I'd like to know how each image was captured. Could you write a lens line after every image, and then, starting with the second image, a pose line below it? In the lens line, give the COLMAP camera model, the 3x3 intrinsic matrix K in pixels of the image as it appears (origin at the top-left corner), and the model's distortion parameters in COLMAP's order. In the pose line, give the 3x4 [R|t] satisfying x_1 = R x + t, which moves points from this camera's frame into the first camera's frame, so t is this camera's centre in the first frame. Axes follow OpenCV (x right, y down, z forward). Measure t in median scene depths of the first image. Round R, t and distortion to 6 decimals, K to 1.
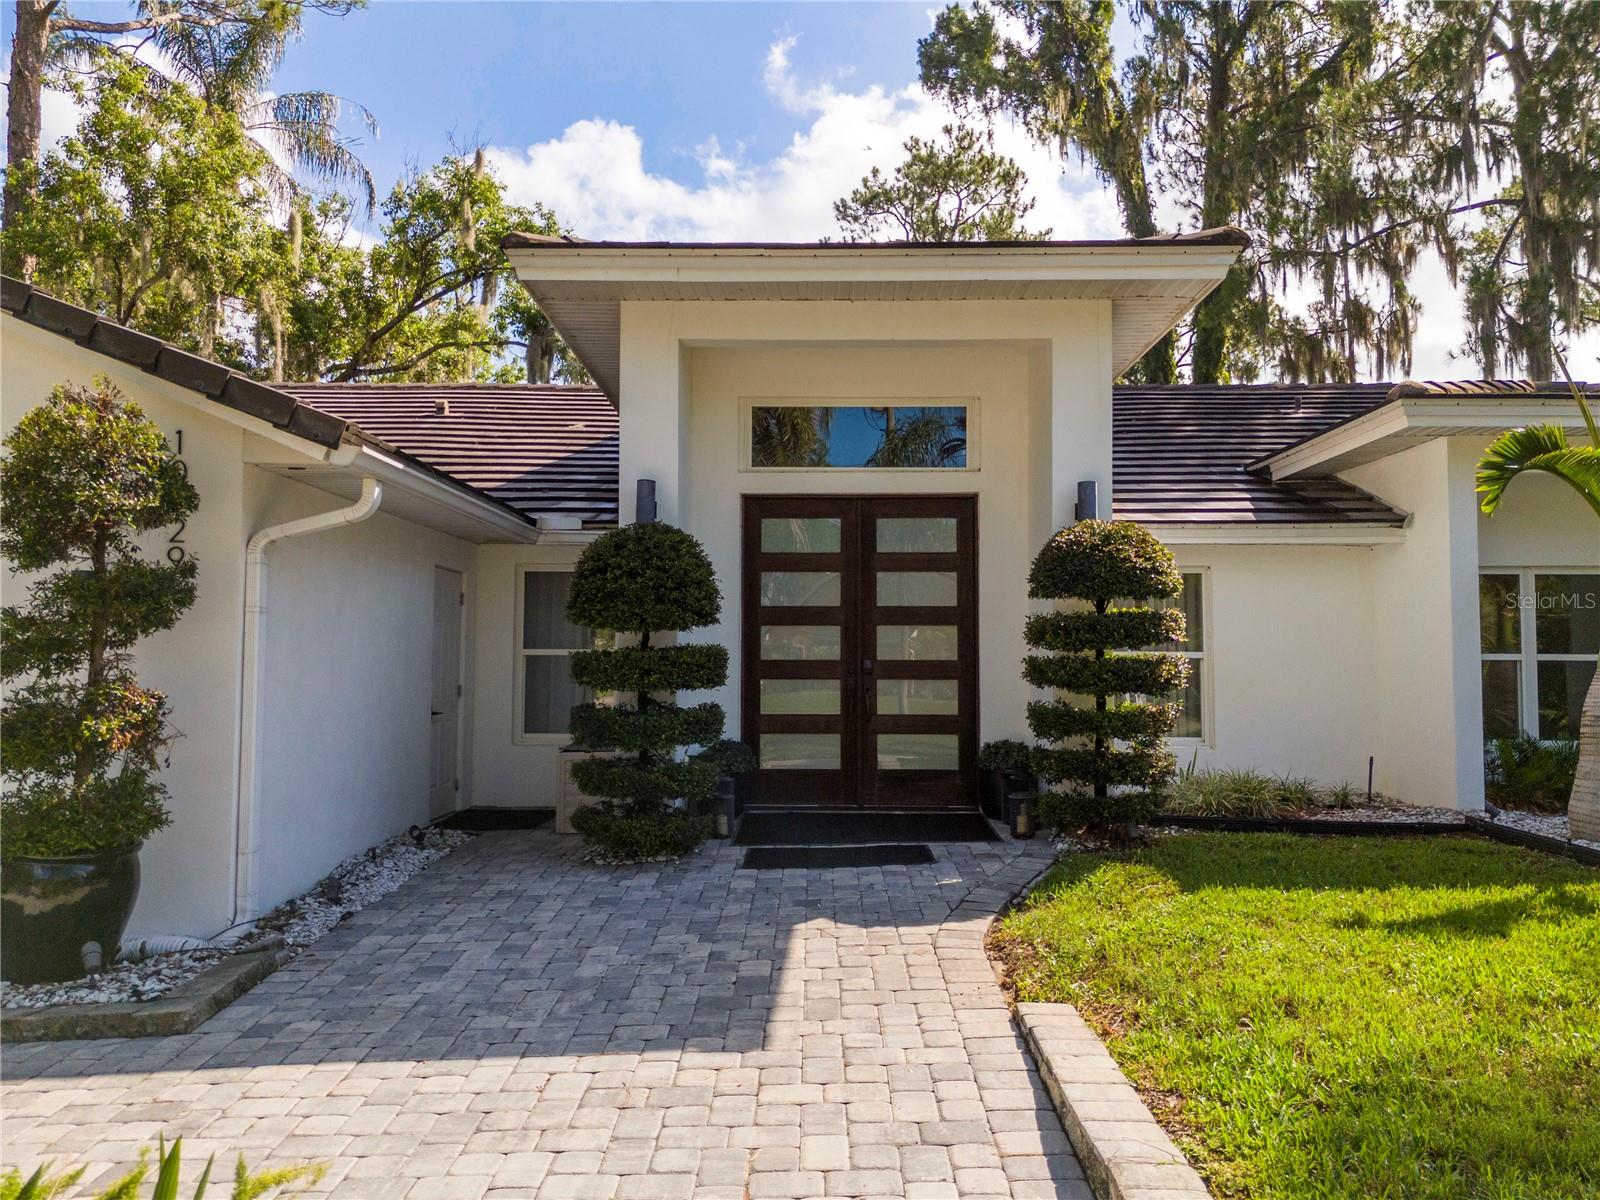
lens RADIAL K [[1211.2, 0, 800.0], [0, 1211.2, 600.0], [0, 0, 1]] dist [0.036169, -0.004504]
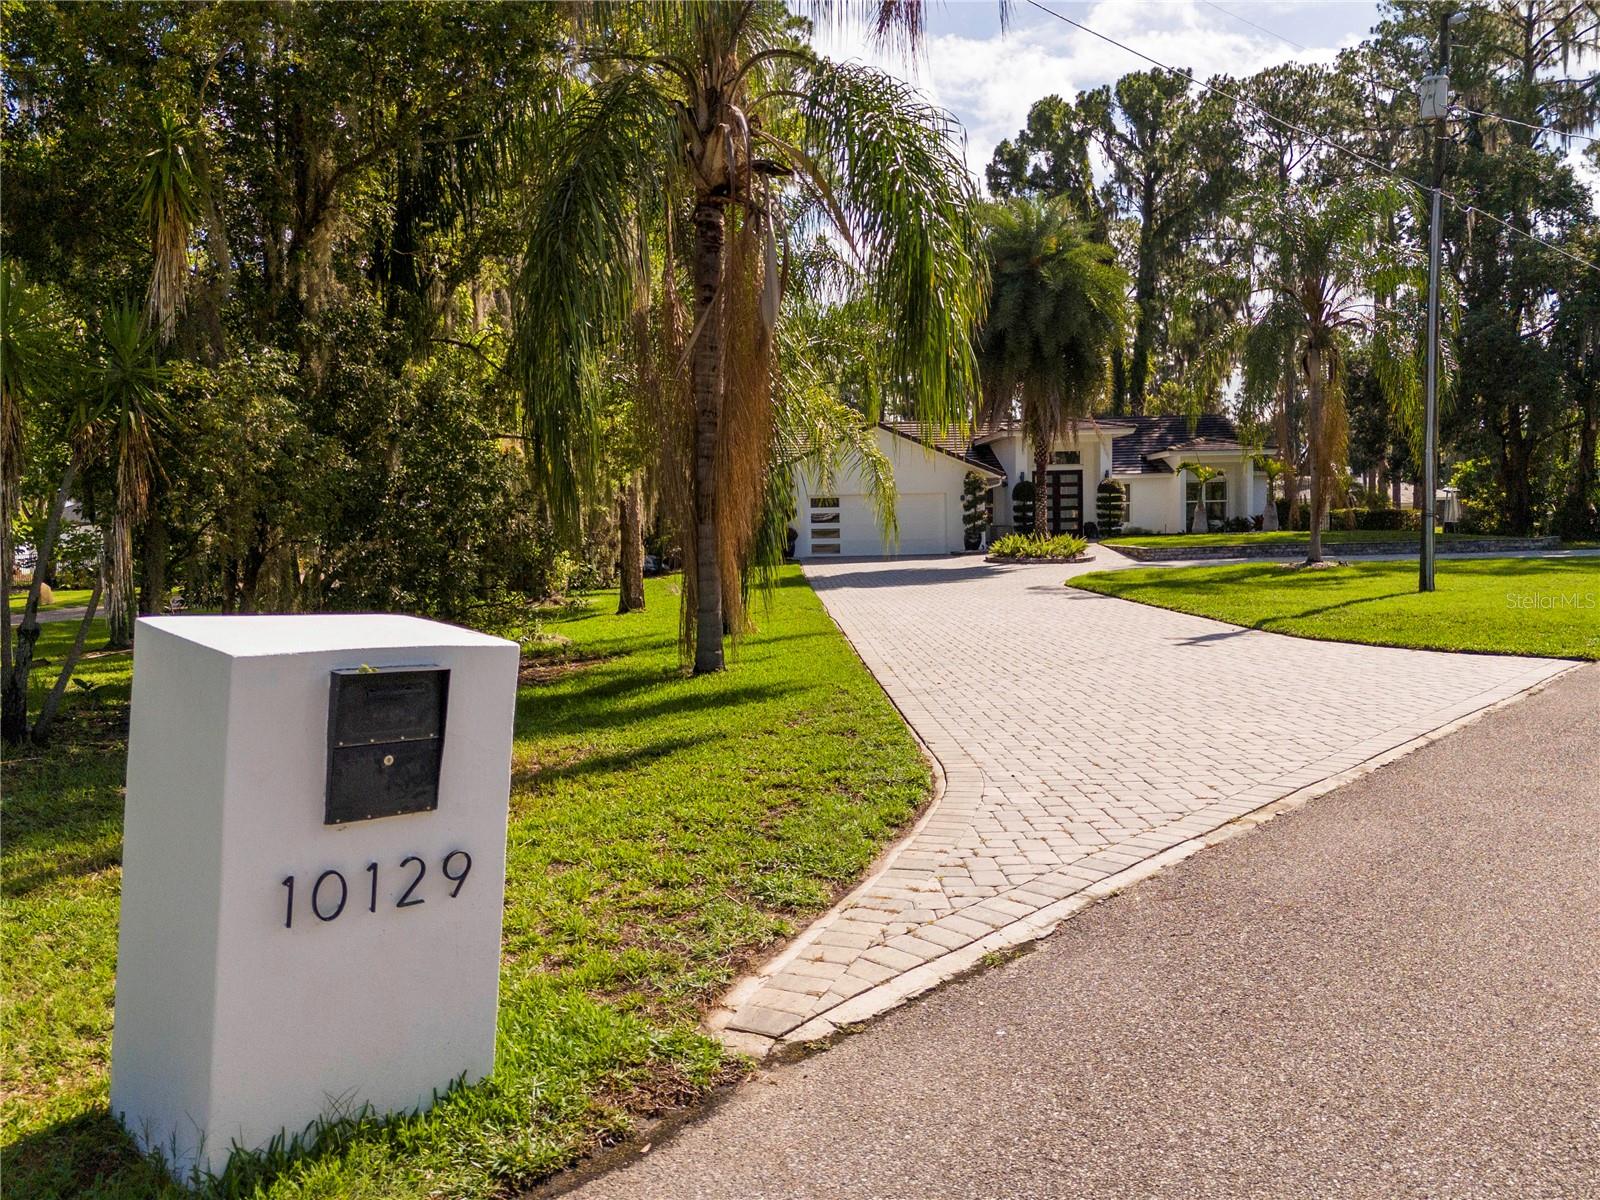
lens RADIAL K [[1211.2, 0, 800.0], [0, 1211.2, 600.0], [0, 0, 1]] dist [0.036169, -0.004504]
pose [[0.998888, -0.029071, 0.037108, -1.128140], [0.024415, 0.992441, 0.120268, -0.178886], [-0.040324, -0.119228, 0.992048, -3.659882]]
